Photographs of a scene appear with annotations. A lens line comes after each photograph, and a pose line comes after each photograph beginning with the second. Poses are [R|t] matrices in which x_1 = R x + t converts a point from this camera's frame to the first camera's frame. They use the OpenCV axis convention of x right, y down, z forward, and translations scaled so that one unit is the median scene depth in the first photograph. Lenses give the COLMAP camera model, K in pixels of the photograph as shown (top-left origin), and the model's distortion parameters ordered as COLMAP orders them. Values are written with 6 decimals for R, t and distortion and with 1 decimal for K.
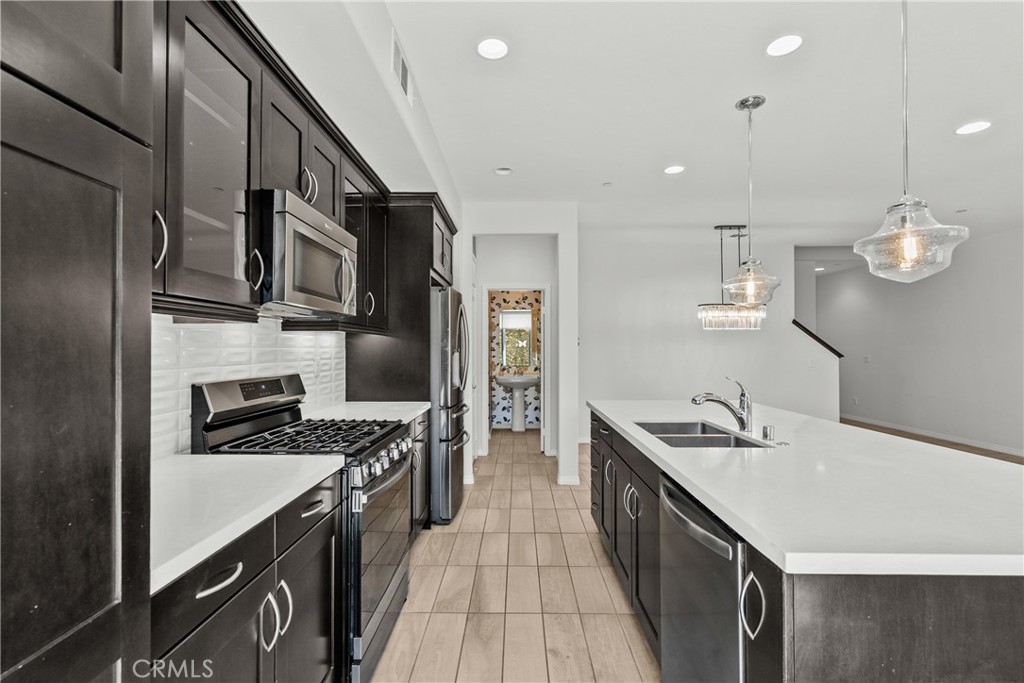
lens RADIAL K [[465.2, 0, 507.8], [0, 465.2, 344.4], [0, 0, 1]] dist [-0.008012, 0.005483]
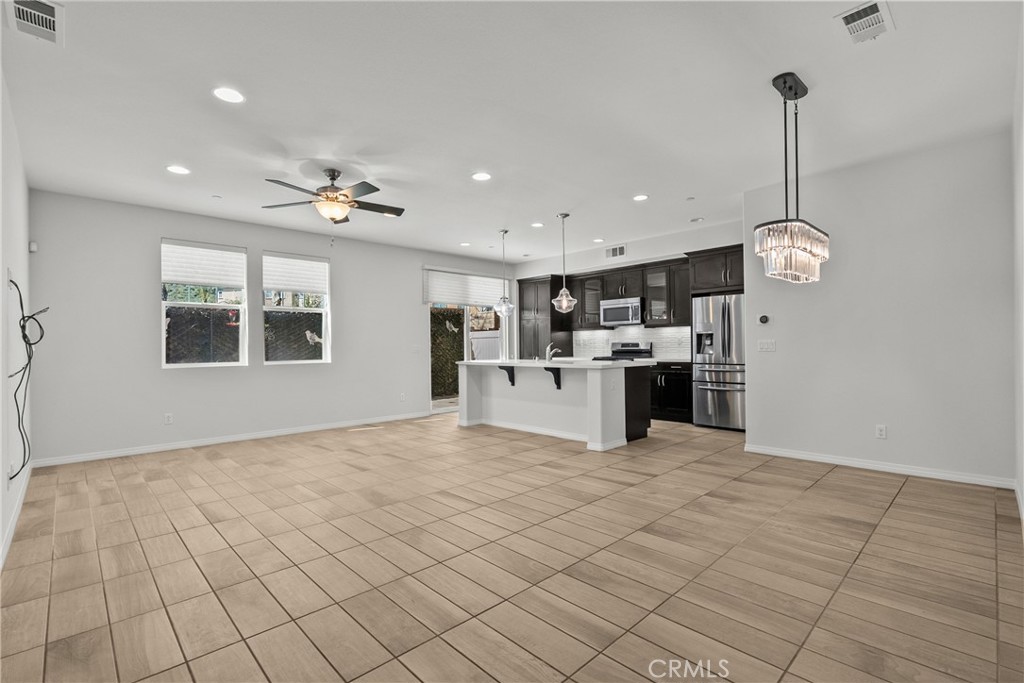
lens RADIAL K [[465.2, 0, 507.8], [0, 465.2, 344.4], [0, 0, 1]] dist [-0.008012, 0.005483]
pose [[-0.709629, 0.005409, -0.704555, 1.655559], [0.018497, 0.999769, -0.010955, 0.064716], [0.704333, -0.020807, -0.709565, 1.742374]]
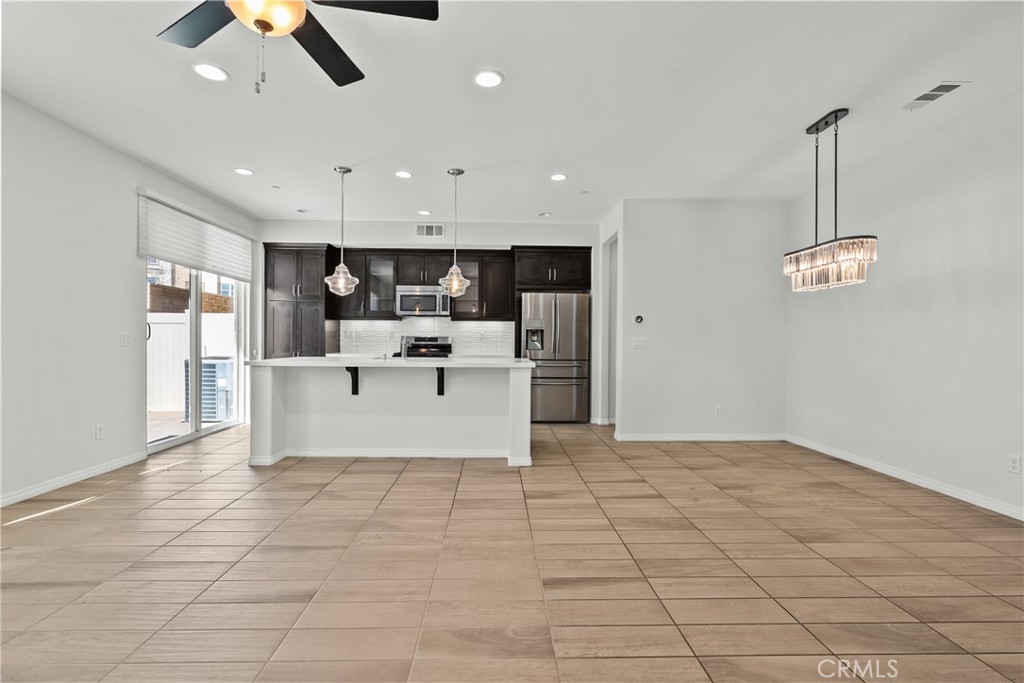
lens RADIAL K [[465.2, 0, 507.8], [0, 465.2, 344.4], [0, 0, 1]] dist [-0.008012, 0.005483]
pose [[0.048338, 0.009483, -0.998786, 1.645146], [0.000609, 0.999954, 0.009524, 0.057799], [0.998831, -0.001069, 0.048330, 0.832225]]
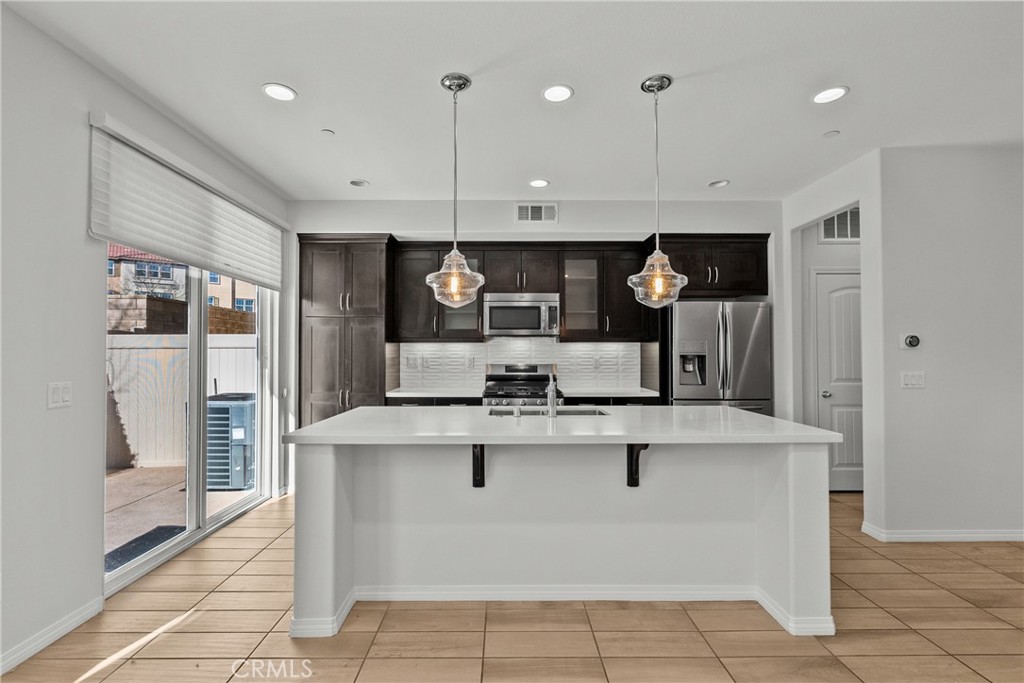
lens RADIAL K [[465.2, 0, 507.8], [0, 465.2, 344.4], [0, 0, 1]] dist [-0.008012, 0.005483]
pose [[0.026009, -0.016580, -0.999524, 1.073395], [0.009619, 0.999820, -0.016335, 0.005723], [0.999615, -0.009190, 0.026163, 0.510993]]
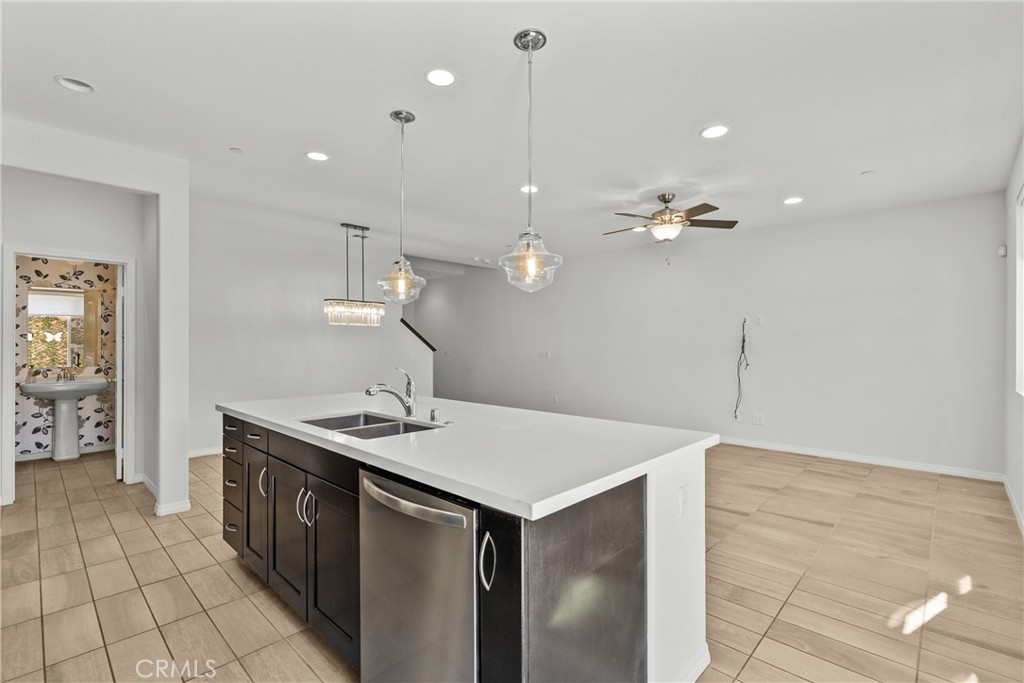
lens RADIAL K [[465.2, 0, 507.8], [0, 465.2, 344.4], [0, 0, 1]] dist [-0.008012, 0.005483]
pose [[0.679132, 0.001762, 0.734014, -0.082497], [-0.007426, 0.999962, 0.004471, 0.006491], [-0.733978, -0.008487, 0.679120, 0.055343]]
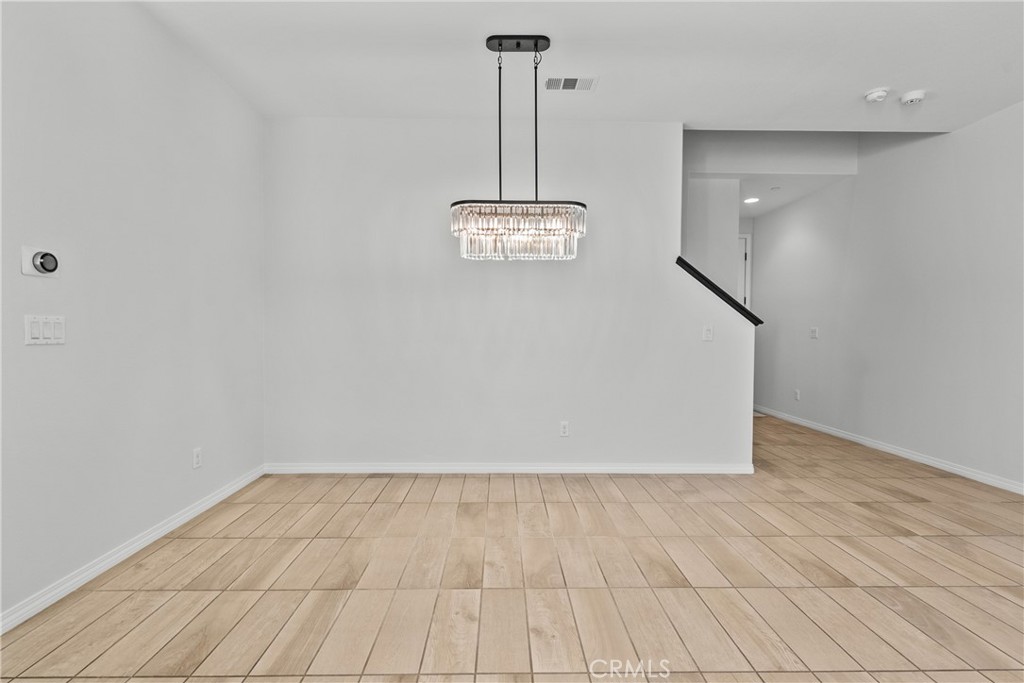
lens RADIAL K [[465.2, 0, 507.8], [0, 465.2, 344.4], [0, 0, 1]] dist [-0.008012, 0.005483]
pose [[0.999287, 0.006338, 0.037217, 0.691159], [-0.007695, 0.999306, 0.036439, 0.060510], [-0.036960, -0.036699, 0.998643, 0.780298]]
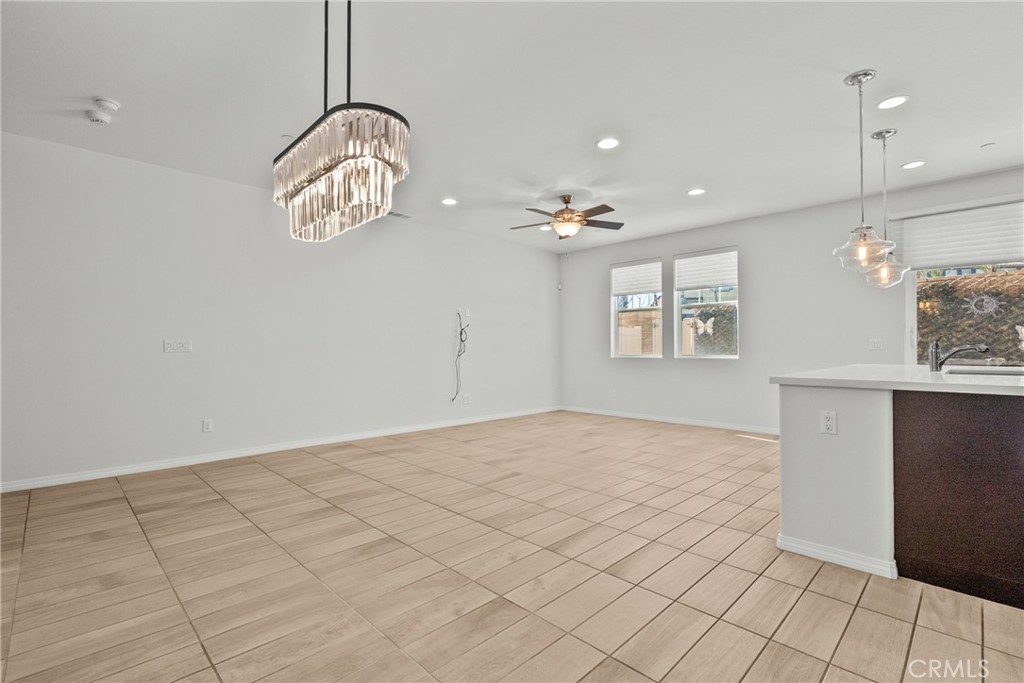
lens RADIAL K [[465.2, 0, 507.8], [0, 465.2, 344.4], [0, 0, 1]] dist [-0.008012, 0.005483]
pose [[-0.716558, 0.009387, 0.697464, 0.276657], [-0.001007, 0.999894, -0.014493, 0.077583], [-0.697526, -0.011087, -0.716473, 1.739230]]
